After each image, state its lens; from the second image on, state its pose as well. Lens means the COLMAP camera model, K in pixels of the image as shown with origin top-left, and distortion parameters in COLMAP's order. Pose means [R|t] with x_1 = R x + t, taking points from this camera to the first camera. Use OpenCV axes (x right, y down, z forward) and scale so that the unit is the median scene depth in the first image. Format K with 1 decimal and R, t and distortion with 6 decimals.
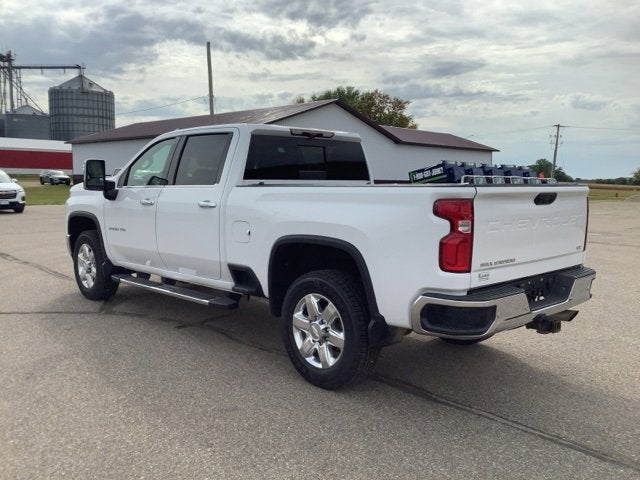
lens RADIAL K [[574.9, 0, 312.4], [0, 574.9, 237.4], [0, 0, 1]] dist [0.111519, -0.214936]
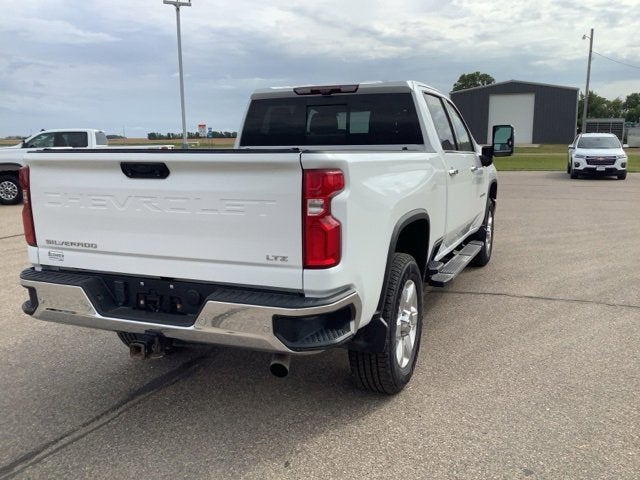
lens RADIAL K [[574.7, 0, 317.5], [0, 574.7, 243.3], [0, 0, 1]] dist [0.122616, -0.239549]
pose [[0.409848, 0.142346, -0.900978, 0.788859], [-0.080846, 0.989530, 0.119560, -0.055993], [0.908564, 0.023839, 0.417065, 0.626783]]
